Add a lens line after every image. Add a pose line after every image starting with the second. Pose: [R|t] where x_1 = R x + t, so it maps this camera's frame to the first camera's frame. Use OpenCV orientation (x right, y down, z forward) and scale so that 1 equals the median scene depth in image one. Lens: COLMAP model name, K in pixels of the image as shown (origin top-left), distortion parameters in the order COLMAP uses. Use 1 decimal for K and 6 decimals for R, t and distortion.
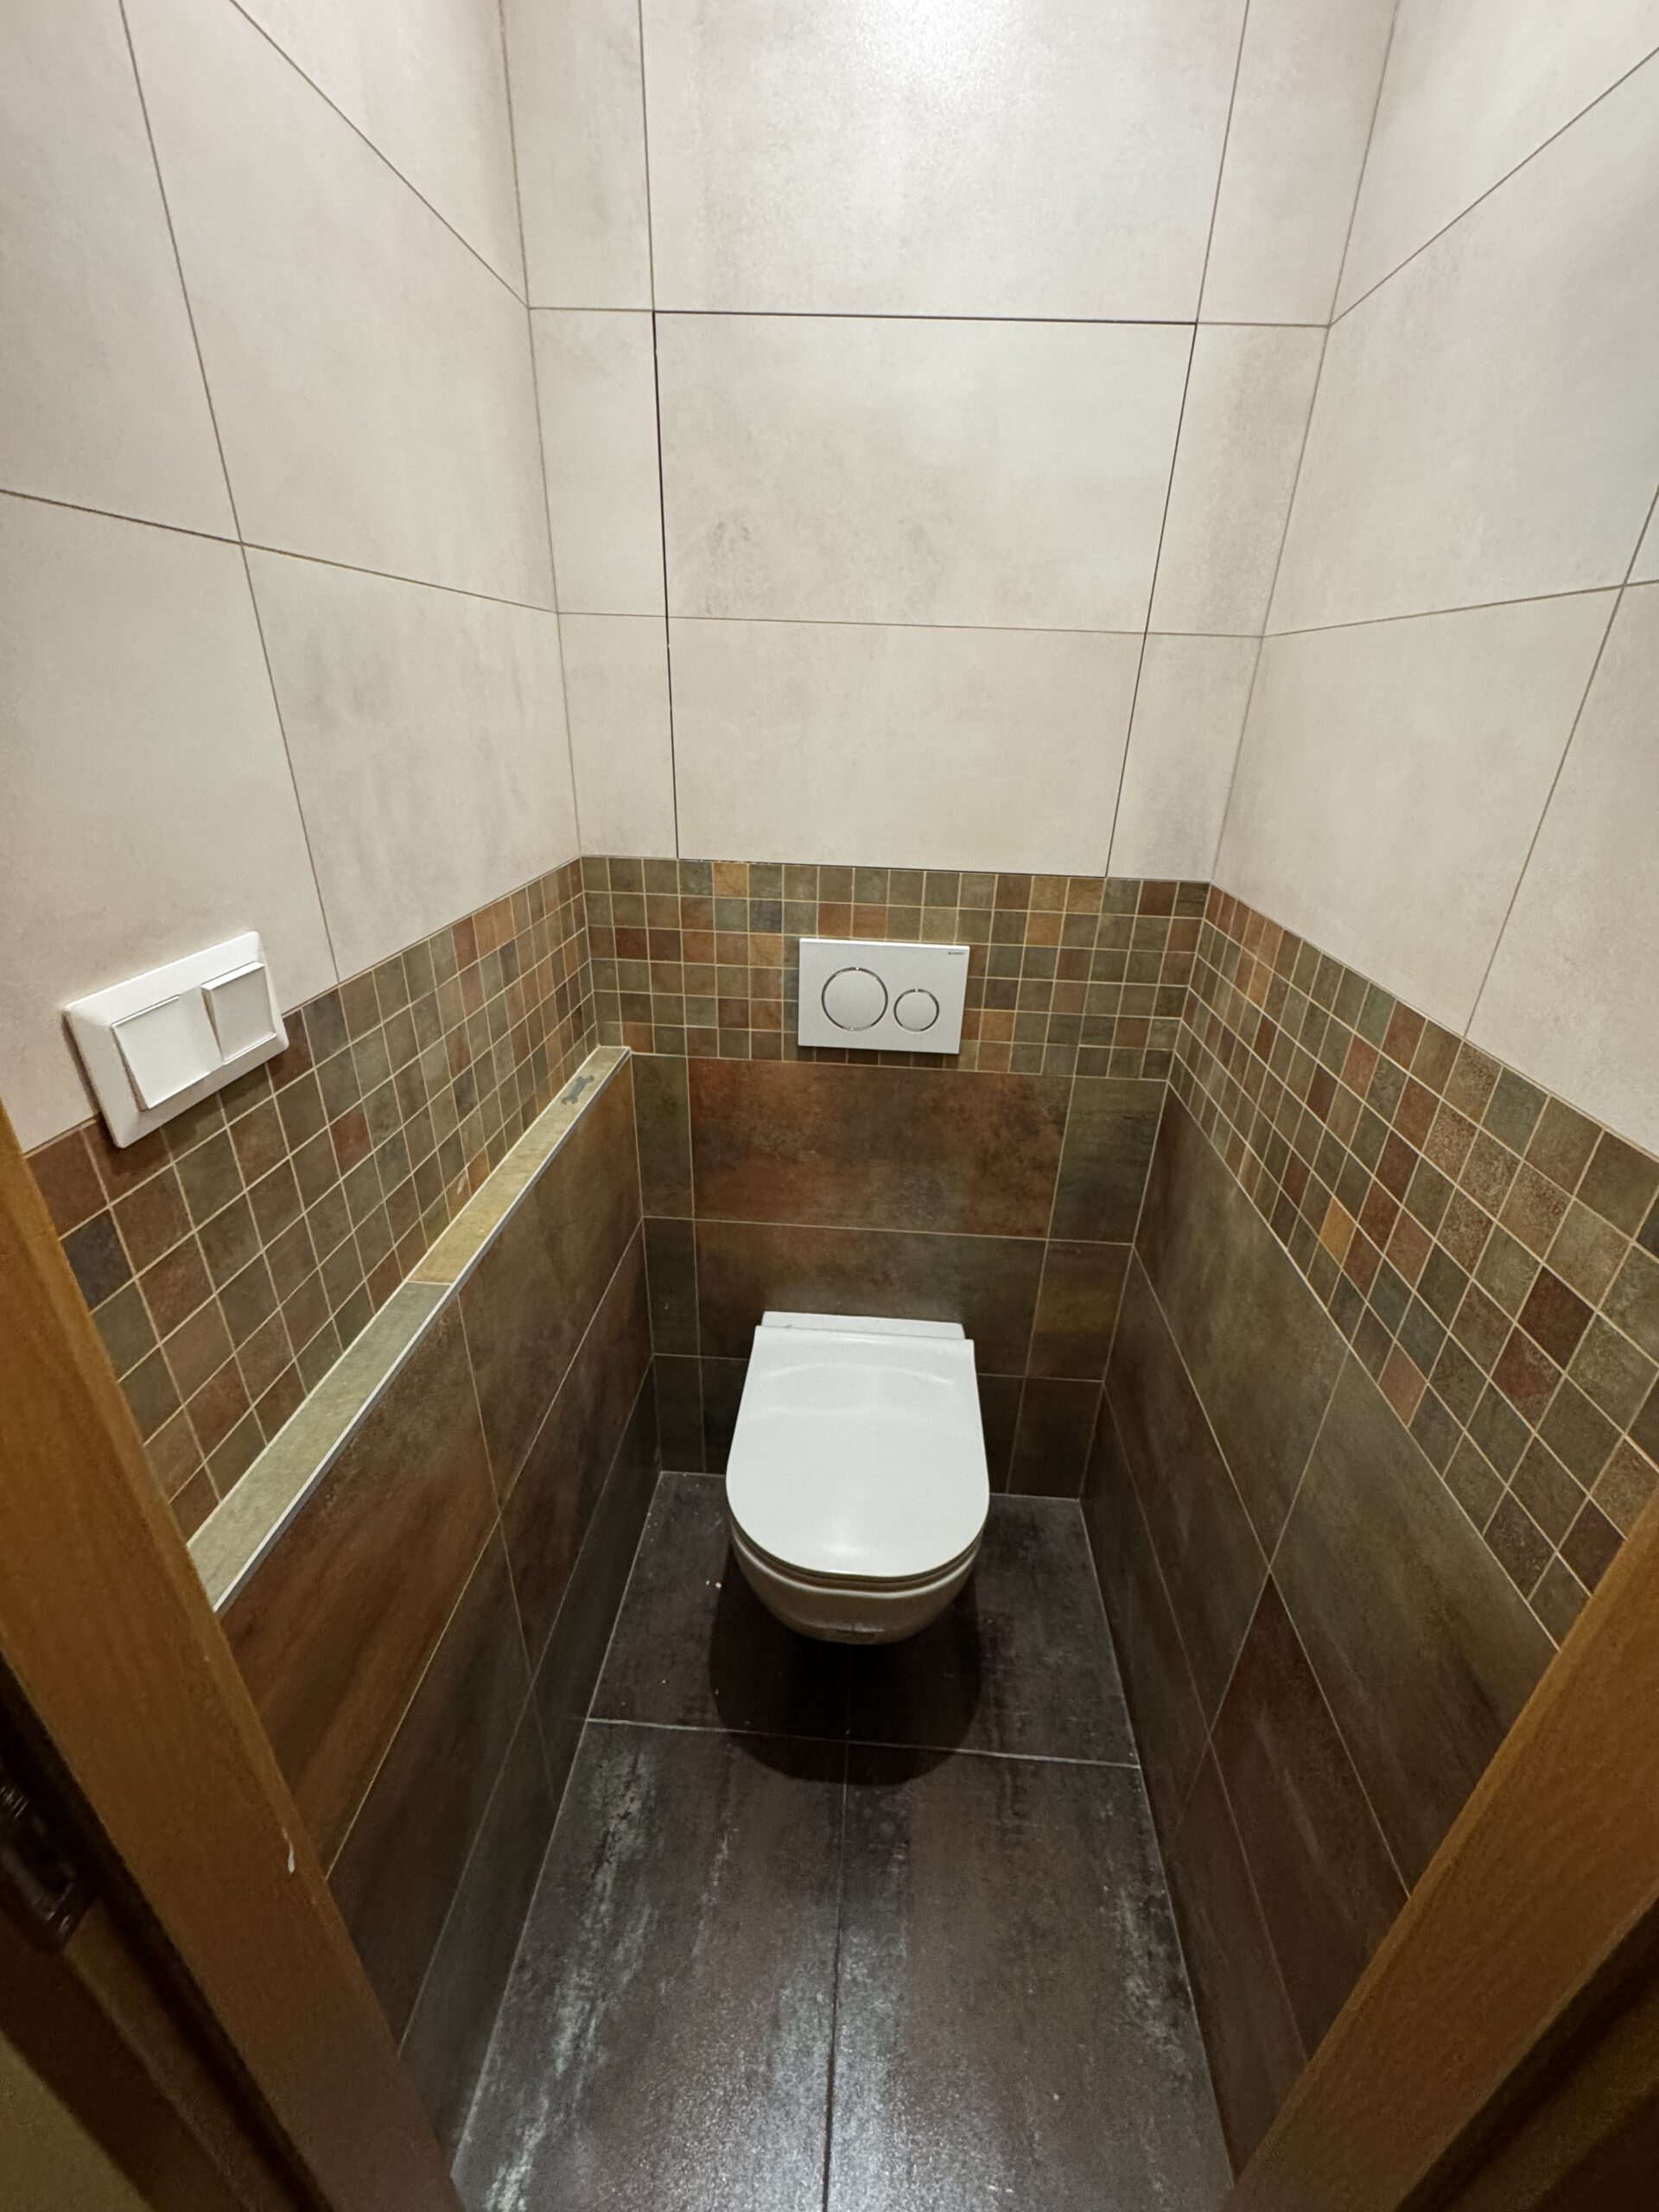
lens RADIAL K [[880.5, 0, 840.3], [0, 880.5, 1104.5], [0, 0, 1]] dist [-0.001190, -0.000002]
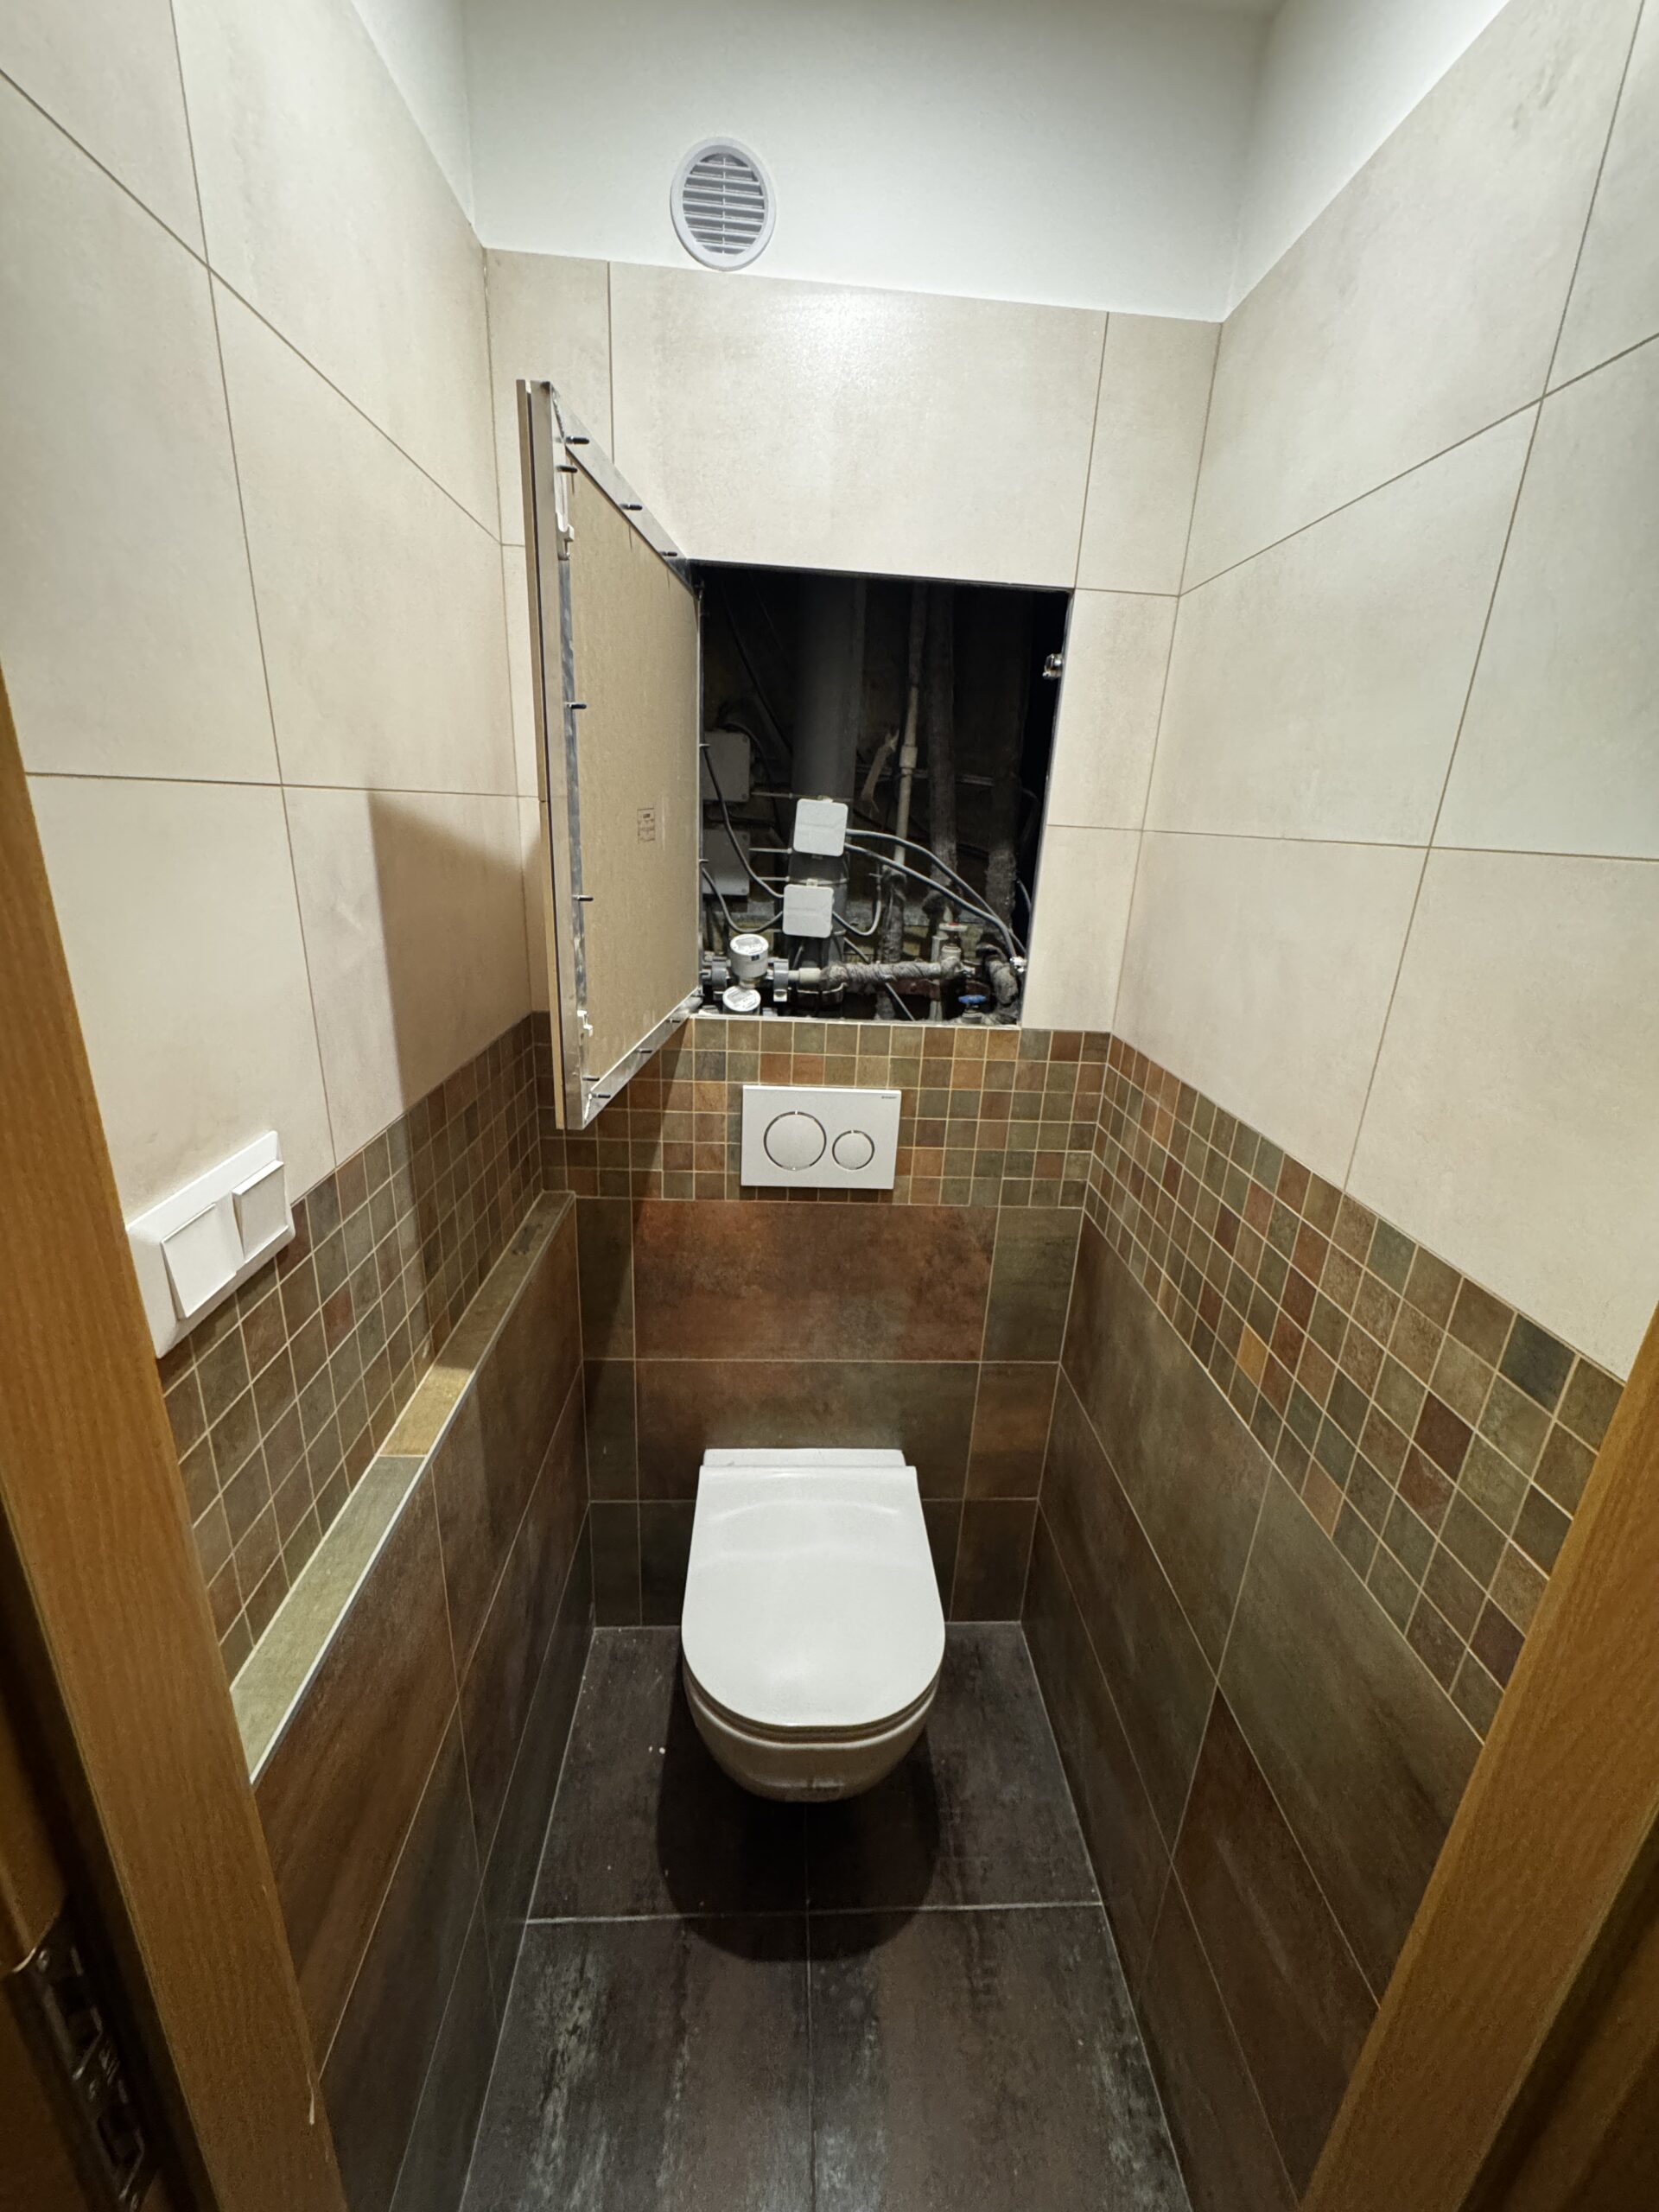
lens RADIAL K [[880.5, 0, 836.8], [0, 880.5, 1102.1], [0, 0, 1]] dist [-0.001190, -0.000002]
pose [[0.993216, -0.018381, 0.114822, -0.063906], [0.031908, 0.992607, -0.117108, -0.047167], [-0.111821, 0.119977, 0.986459, -0.065945]]
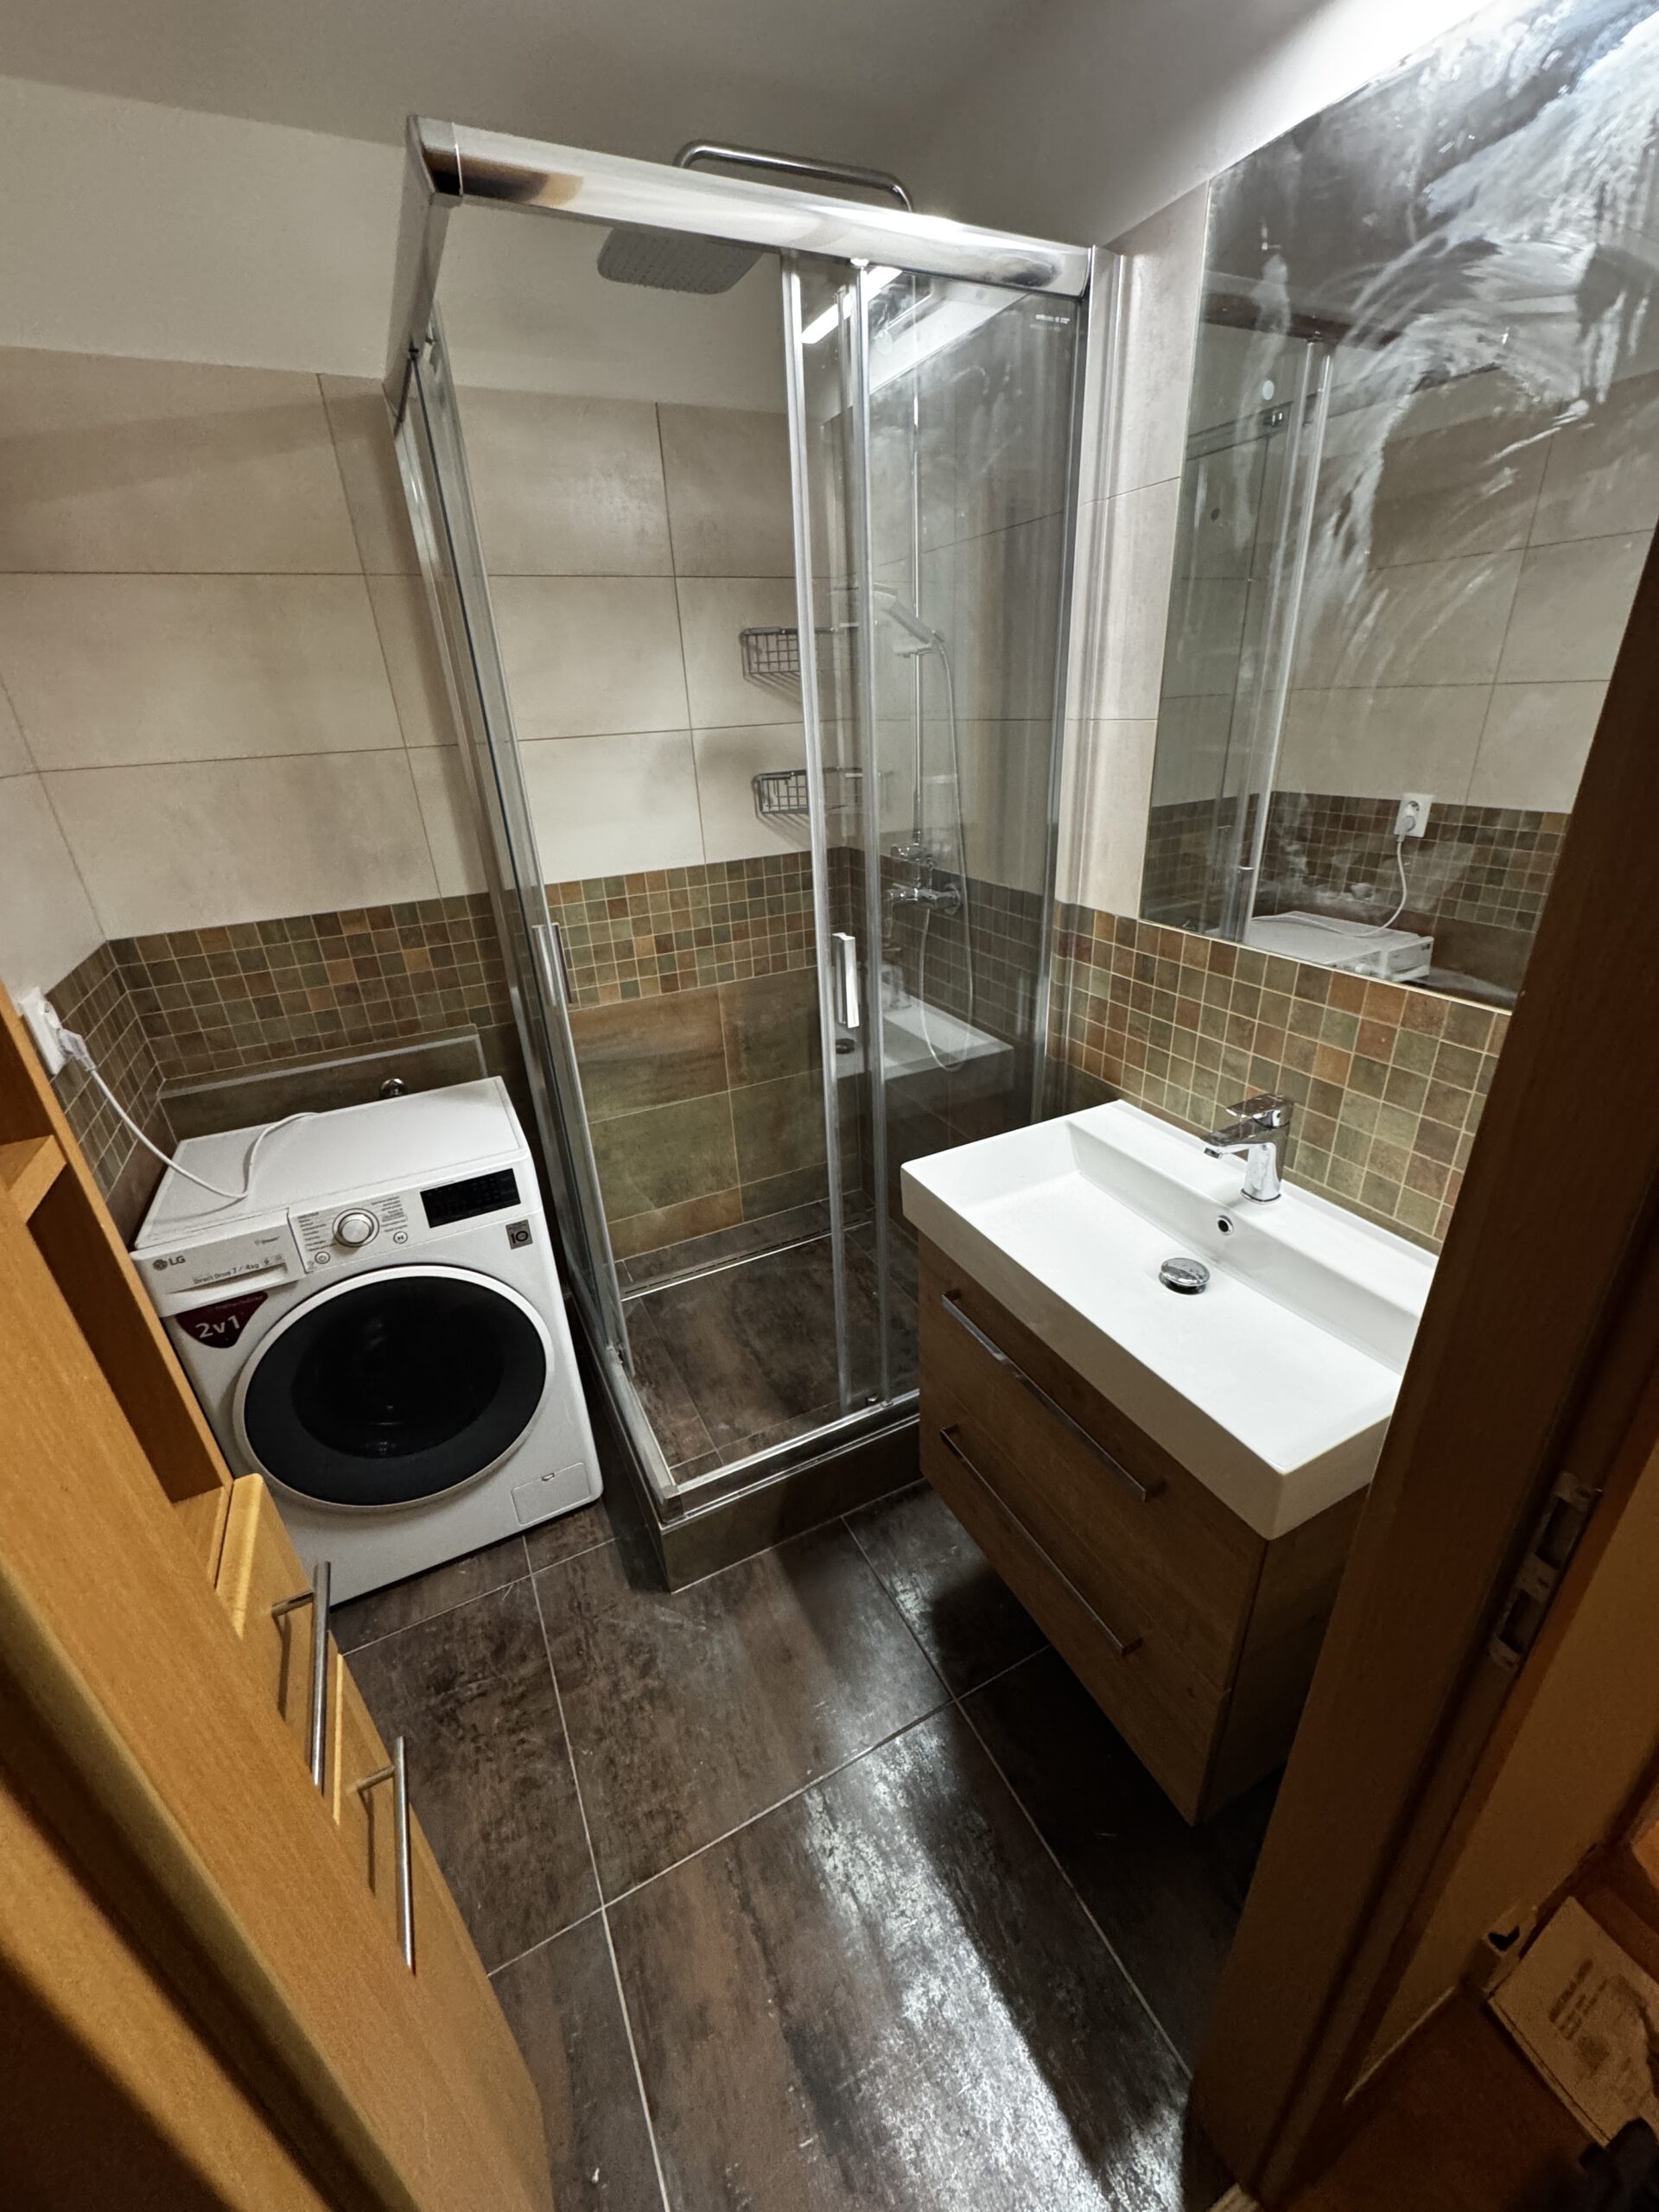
lens RADIAL K [[880.5, 0, 835.3], [0, 880.5, 1104.8], [0, 0, 1]] dist [-0.001190, -0.000002]
pose [[-0.856361, 0.222114, -0.466166, 0.049219], [-0.207429, 0.678755, 0.704461, -0.594655], [0.472883, 0.699969, -0.535187, 1.021585]]
